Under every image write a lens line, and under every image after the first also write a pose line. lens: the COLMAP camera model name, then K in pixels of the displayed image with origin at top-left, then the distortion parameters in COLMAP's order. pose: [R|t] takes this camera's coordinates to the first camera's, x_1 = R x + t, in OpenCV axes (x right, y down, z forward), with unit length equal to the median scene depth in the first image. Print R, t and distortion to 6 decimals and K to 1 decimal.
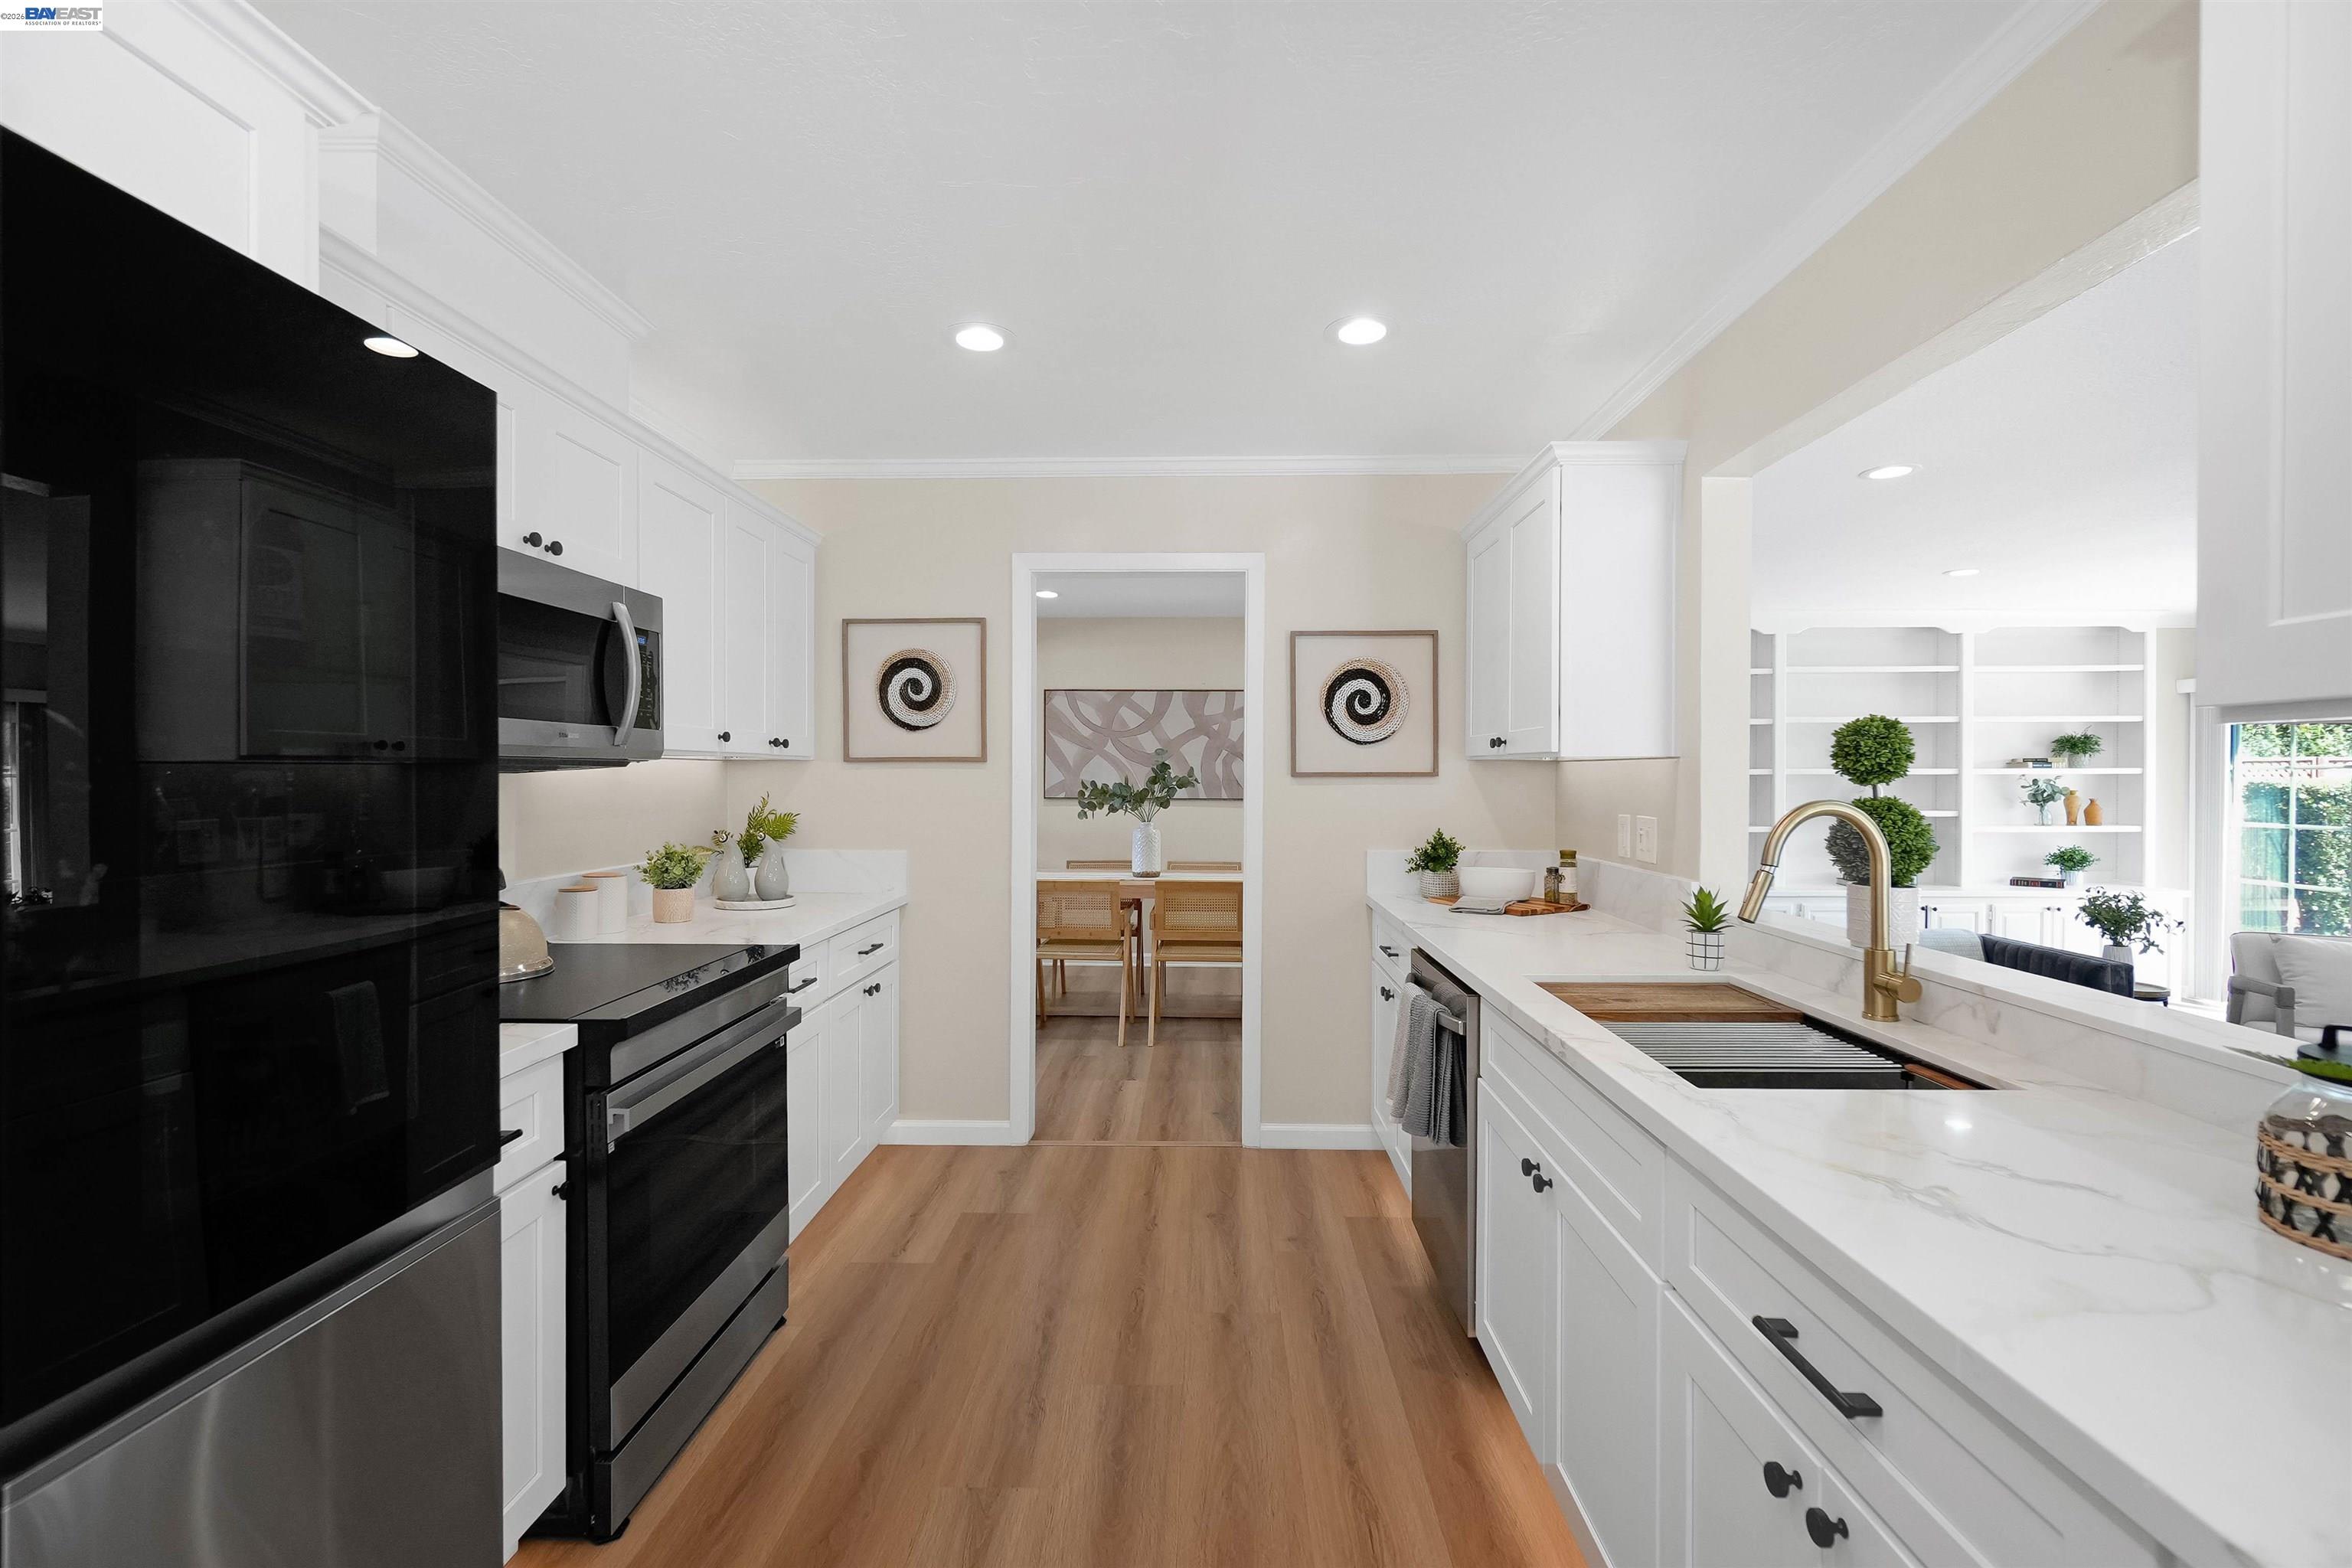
lens RADIAL K [[1041.1, 0, 1162.9], [0, 1041.1, 787.1], [0, 0, 1]] dist [-0.005326, 0.001559]
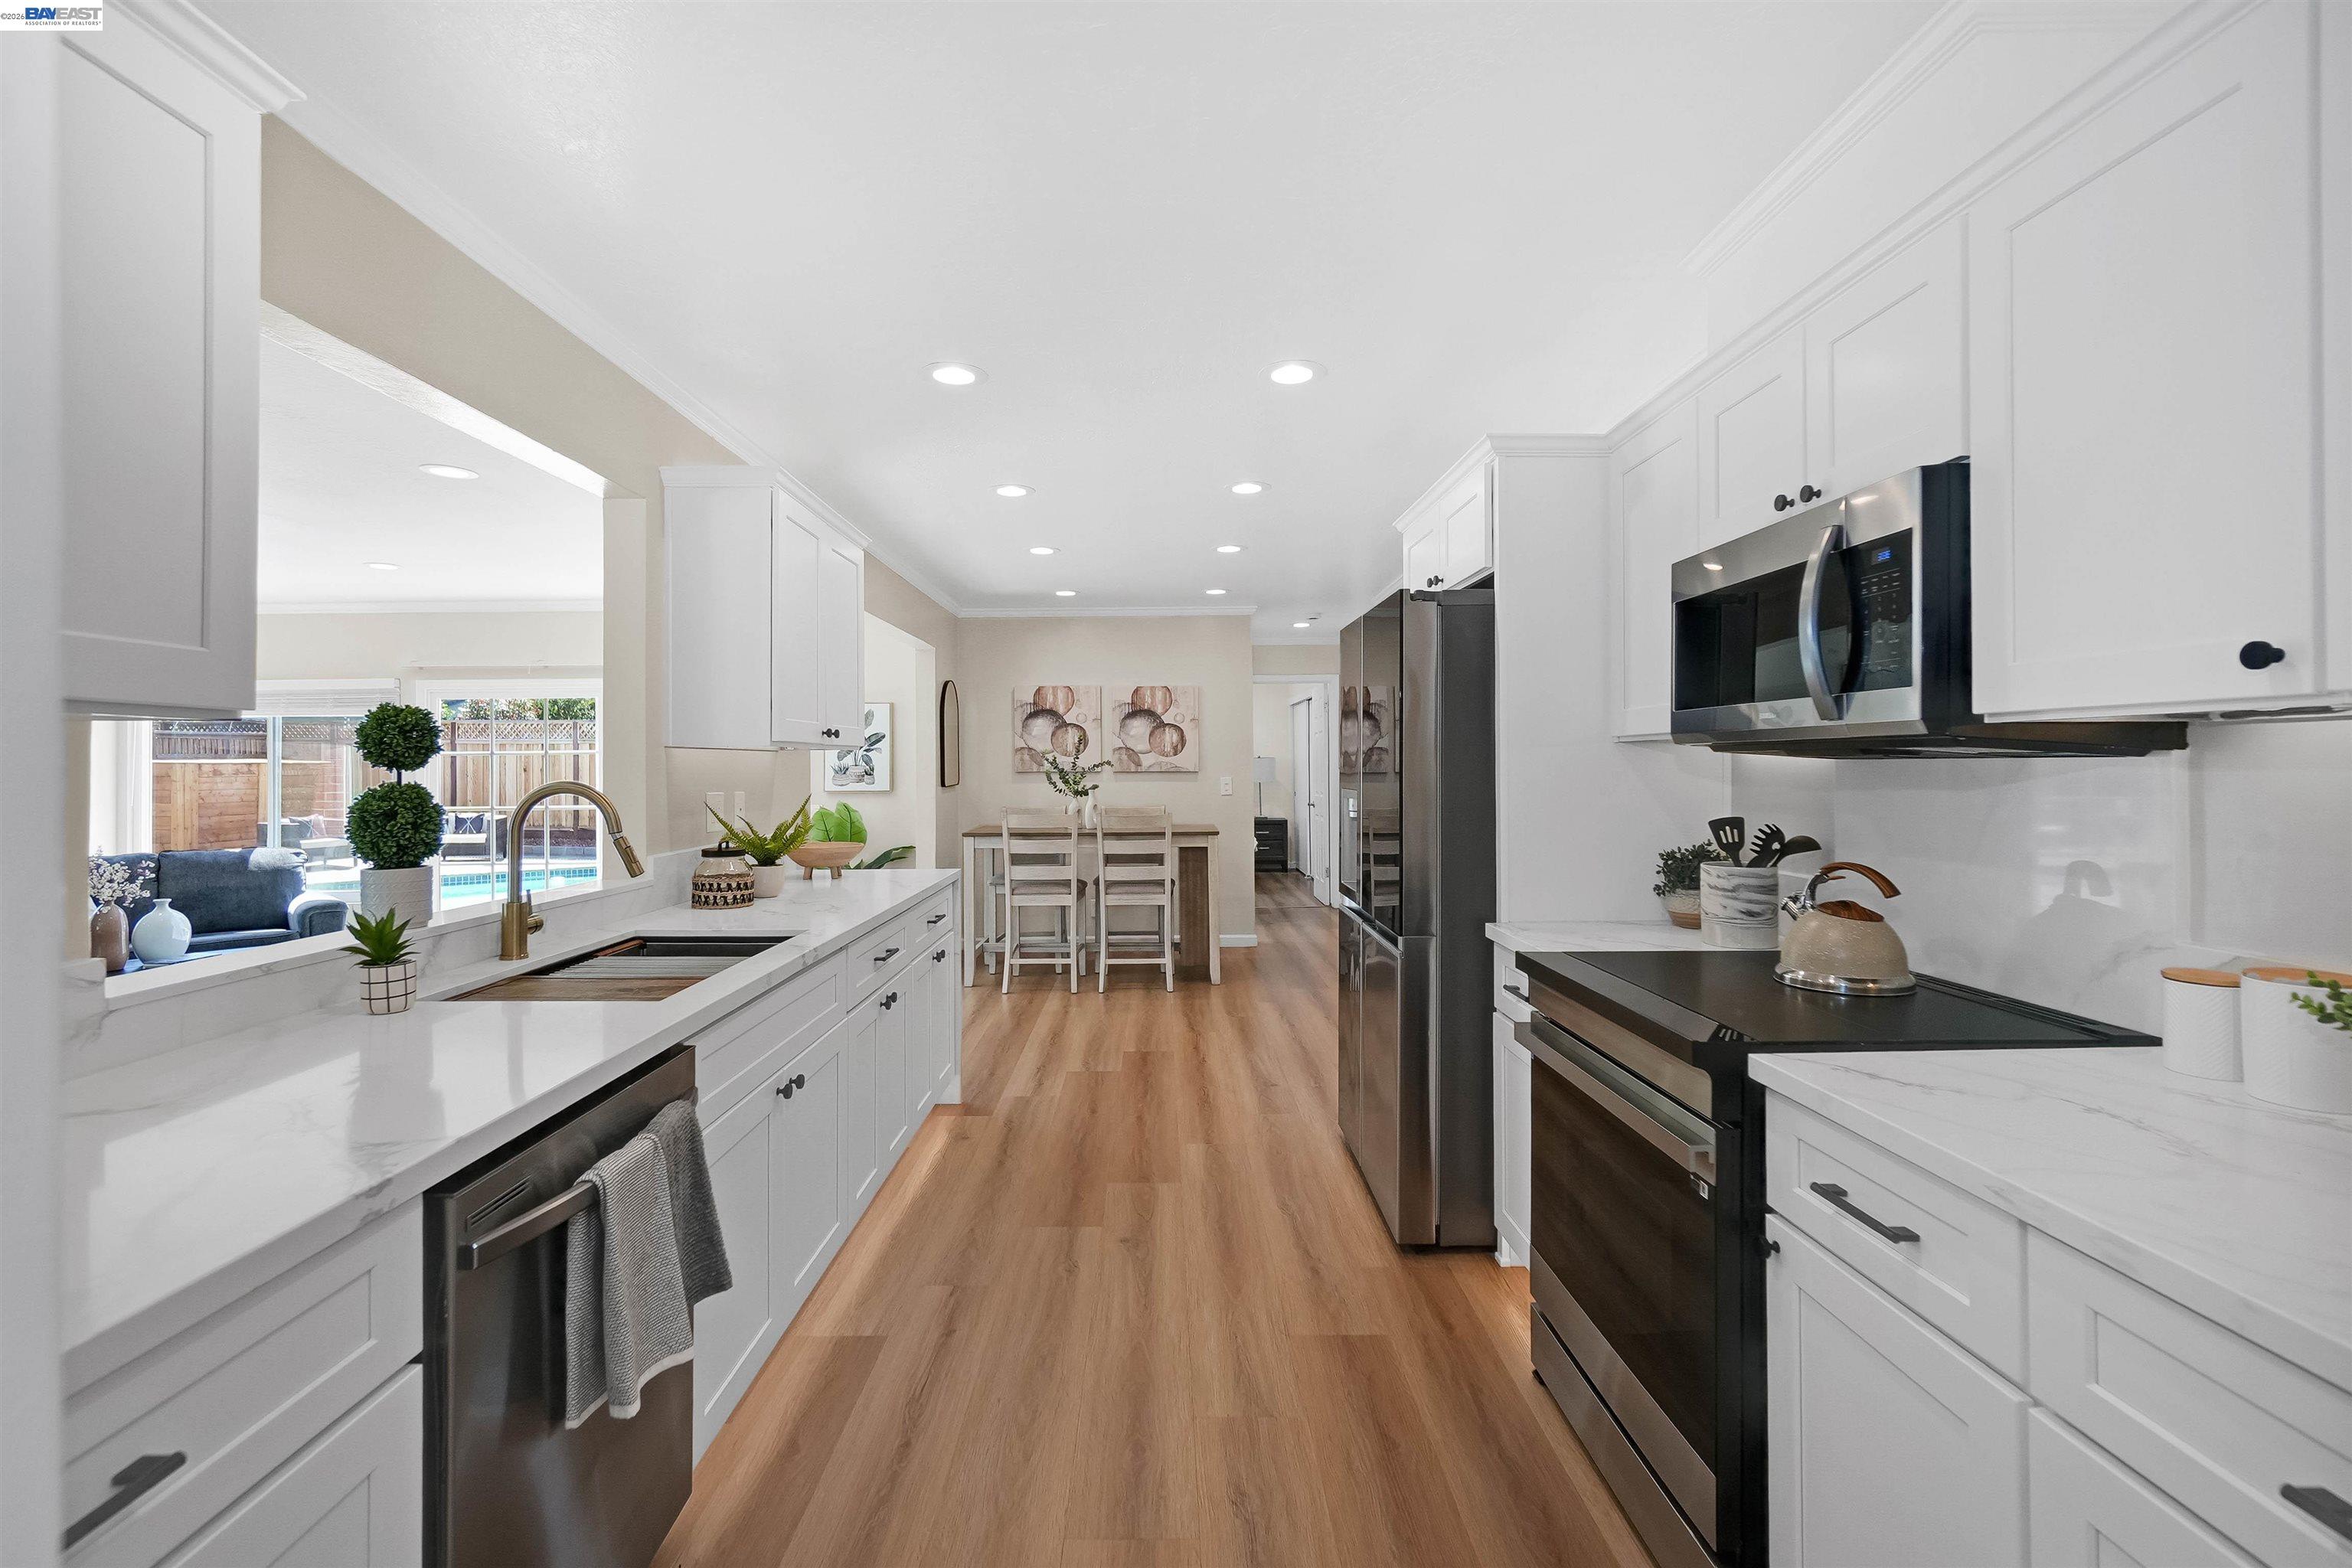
lens RADIAL K [[1026.0, 0, 1188.9], [0, 1026.0, 745.7], [0, 0, 1]] dist [-0.011181, 0.004620]
pose [[-0.997534, 0.000418, -0.070188, -0.014100], [0.000744, 0.999989, -0.004619, -0.012814], [0.070185, -0.004659, -0.997523, 1.217855]]
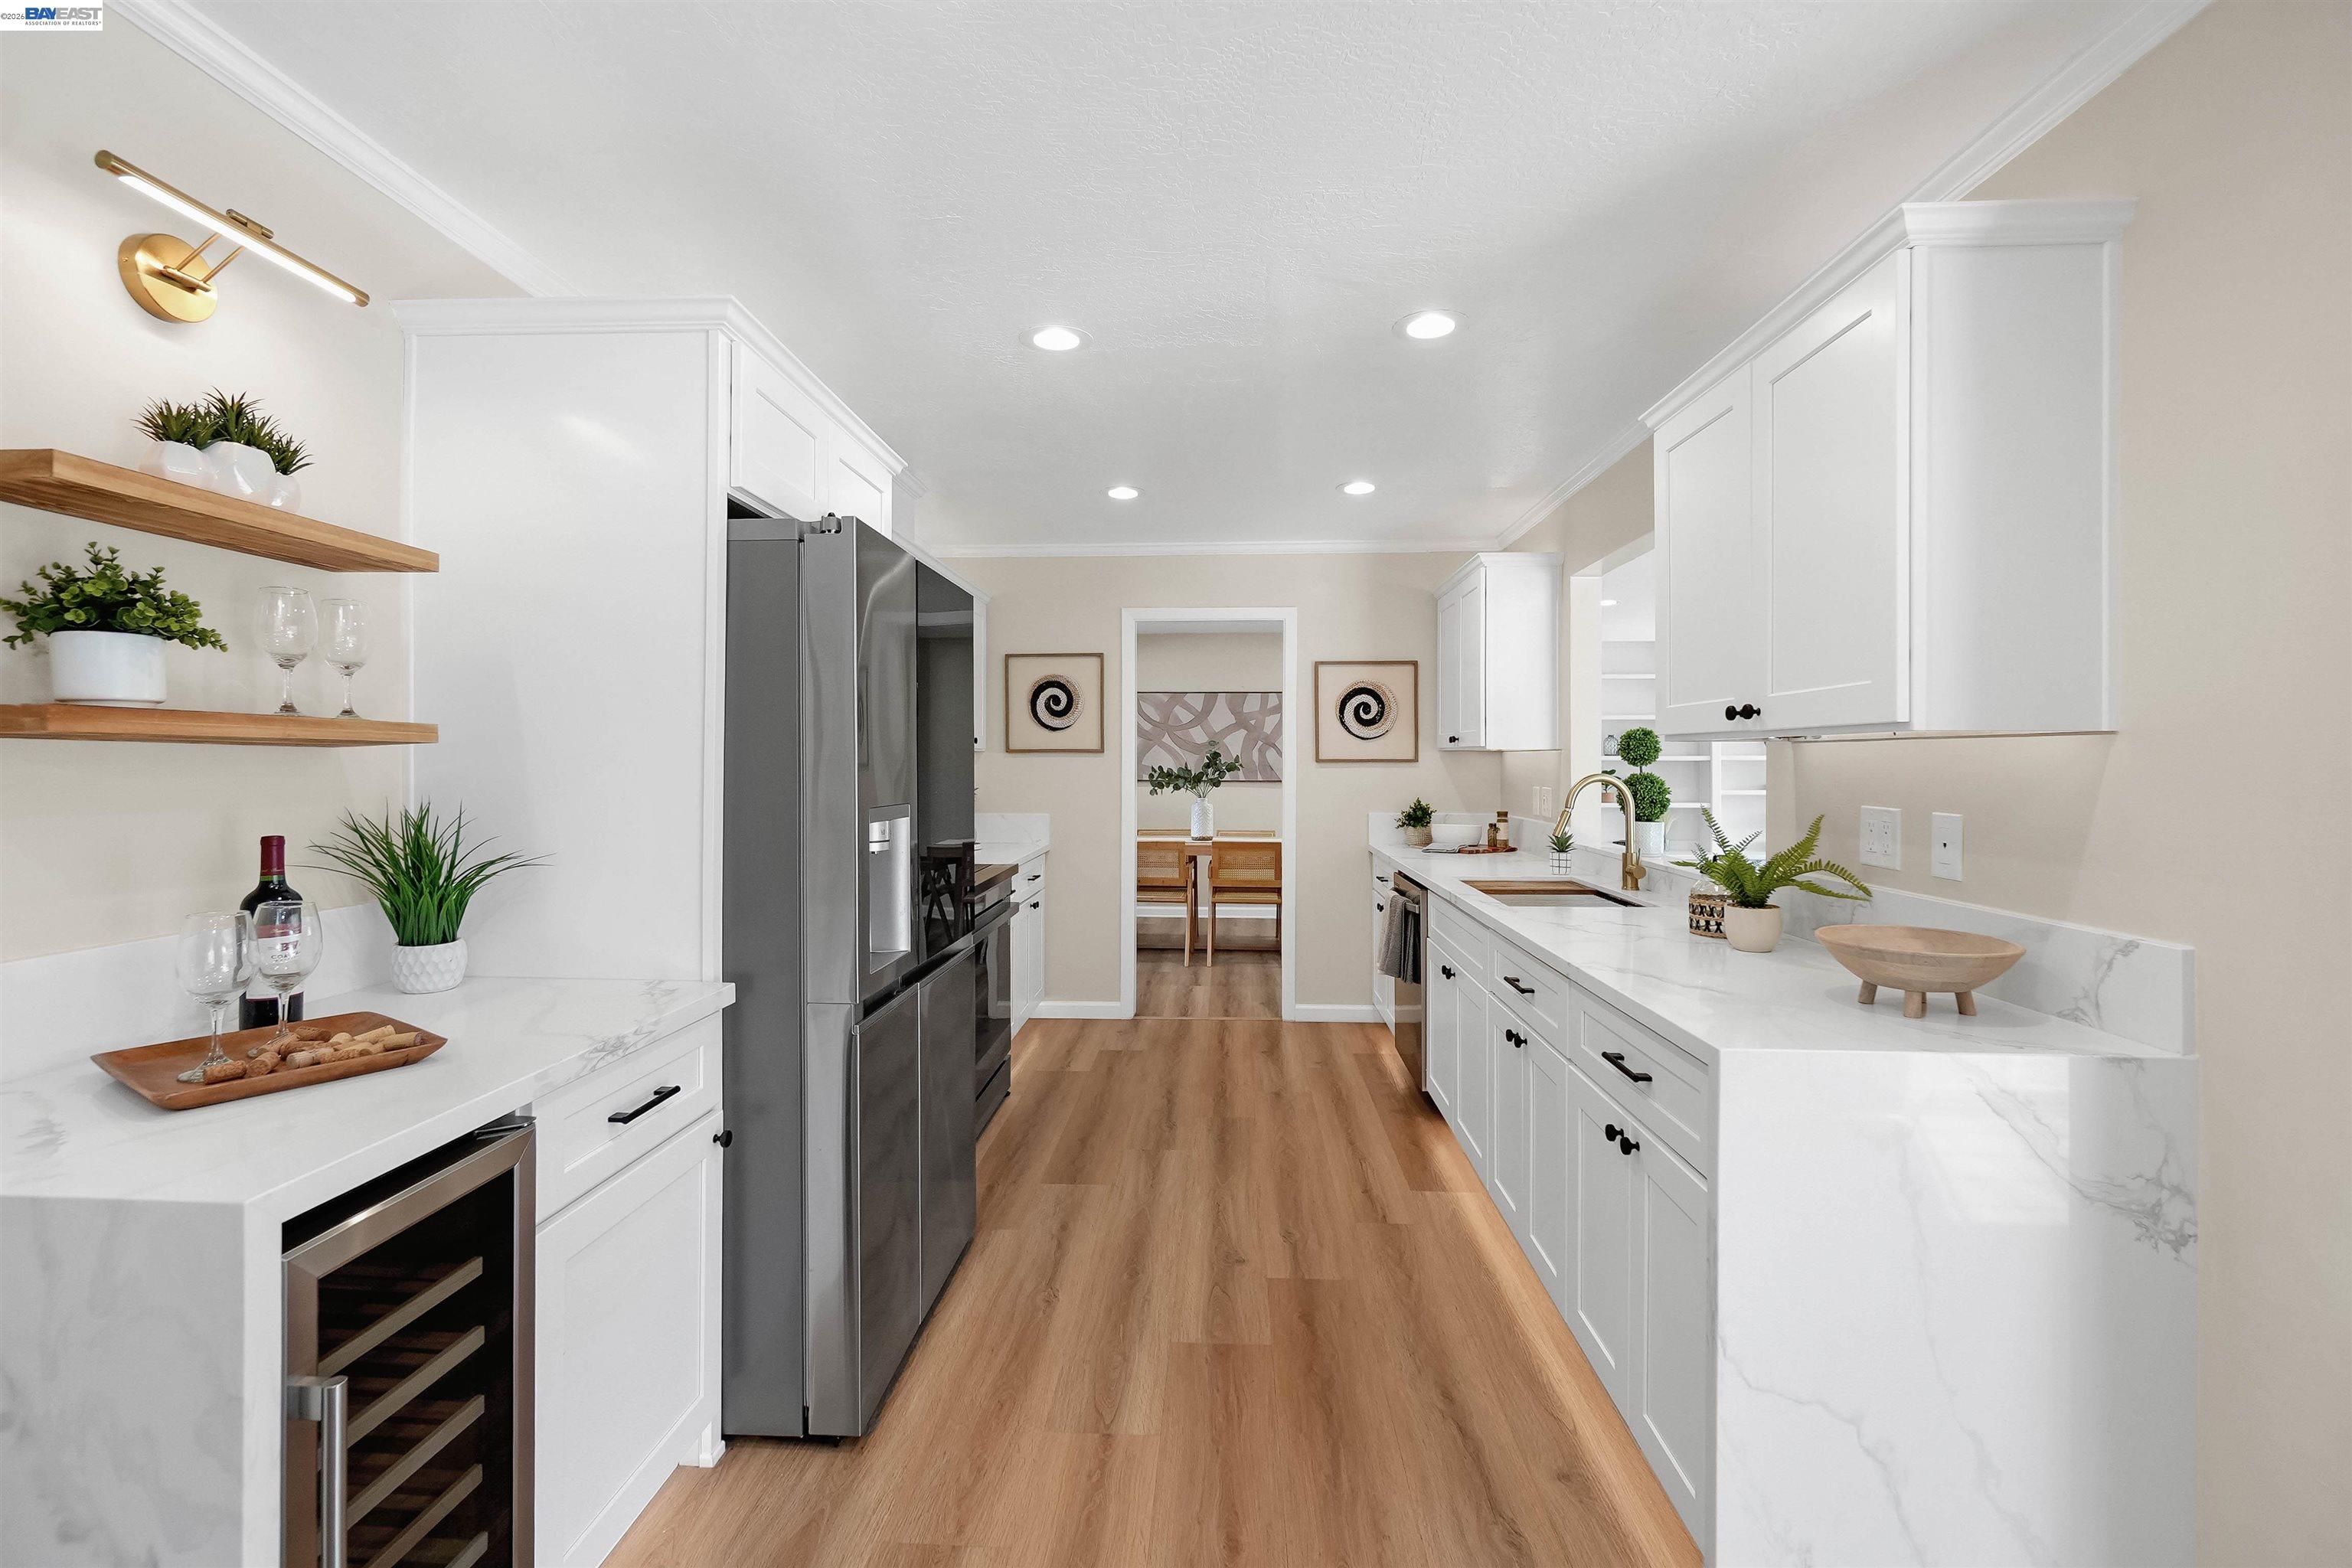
lens RADIAL K [[1041.1, 0, 1148.1], [0, 1041.1, 752.0], [0, 0, 1]] dist [-0.005326, 0.001559]
pose [[0.999374, -0.001719, -0.035331, -0.064702], [0.000980, 0.999780, -0.020931, 0.006181], [0.035359, 0.020883, 0.999156, -0.500319]]
